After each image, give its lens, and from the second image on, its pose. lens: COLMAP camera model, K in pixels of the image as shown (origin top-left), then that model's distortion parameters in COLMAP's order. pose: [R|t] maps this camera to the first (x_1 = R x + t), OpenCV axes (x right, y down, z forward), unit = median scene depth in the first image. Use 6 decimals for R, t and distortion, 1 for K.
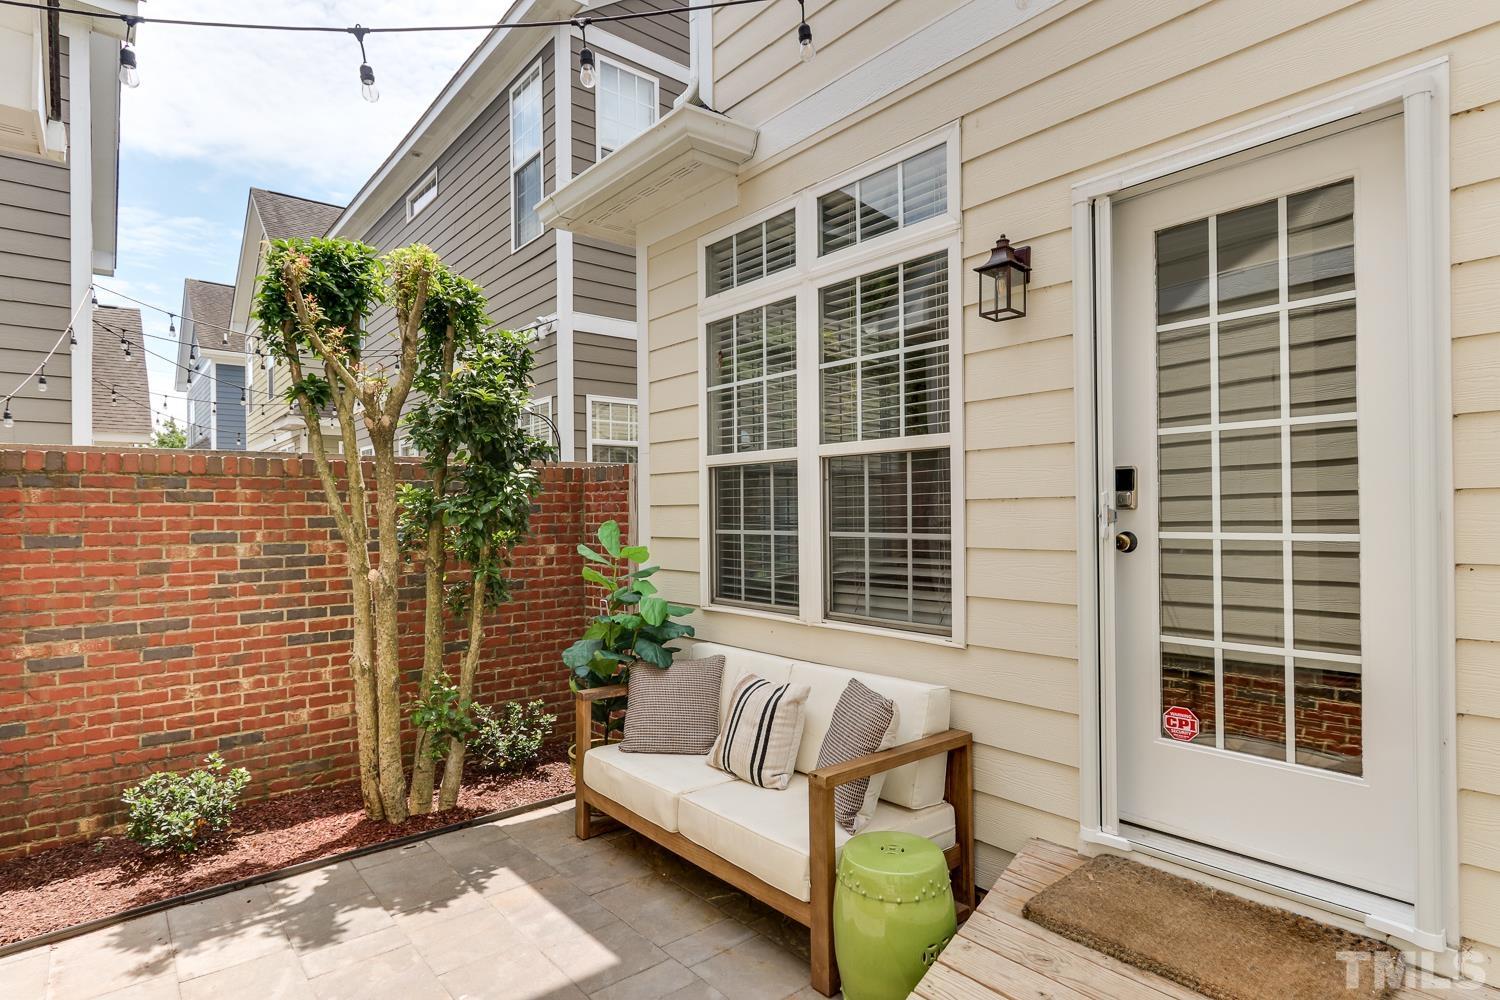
lens RADIAL K [[787.6, 0, 745.8], [0, 787.6, 508.8], [0, 0, 1]] dist [-0.009969, 0.004803]
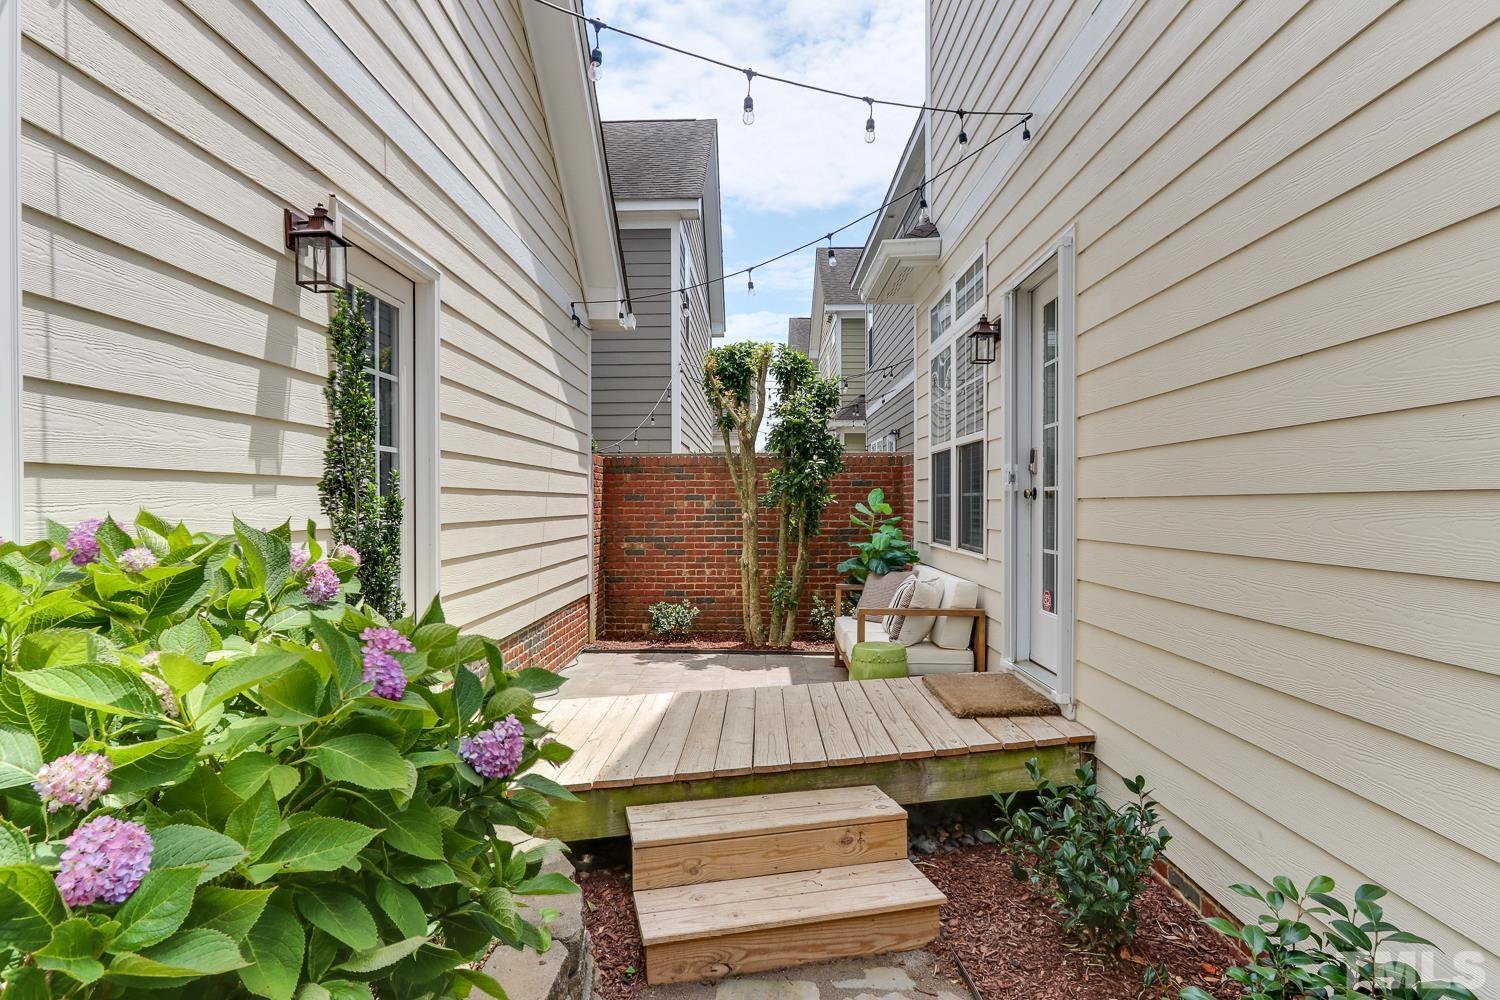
lens RADIAL K [[787.6, 0, 736.8], [0, 787.6, 507.7], [0, 0, 1]] dist [-0.009969, 0.004803]
pose [[0.754052, 0.012374, -0.656698, 0.750872], [-0.002931, 0.999876, 0.015475, 0.032935], [0.656808, -0.009744, 0.753995, -0.462701]]
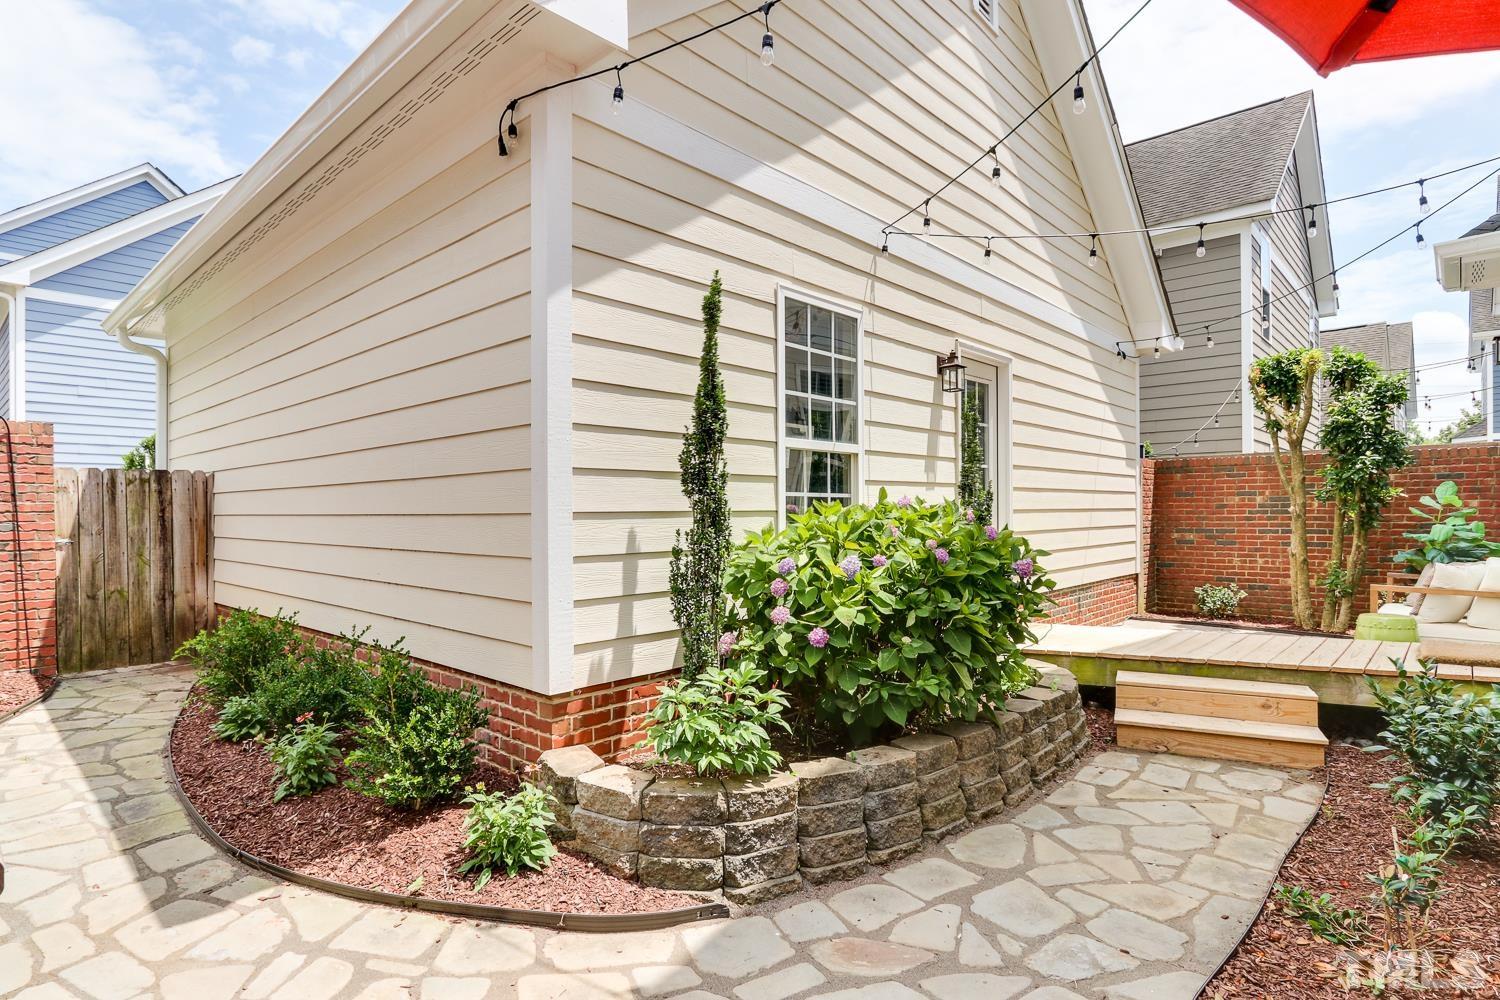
lens RADIAL K [[787.6, 0, 725.3], [0, 787.6, 509.3], [0, 0, 1]] dist [-0.009969, 0.004803]
pose [[0.131871, 0.010666, -0.991209, 1.366850], [0.008196, 0.999896, 0.011850, 0.045086], [0.991233, -0.009686, 0.131770, -0.772658]]
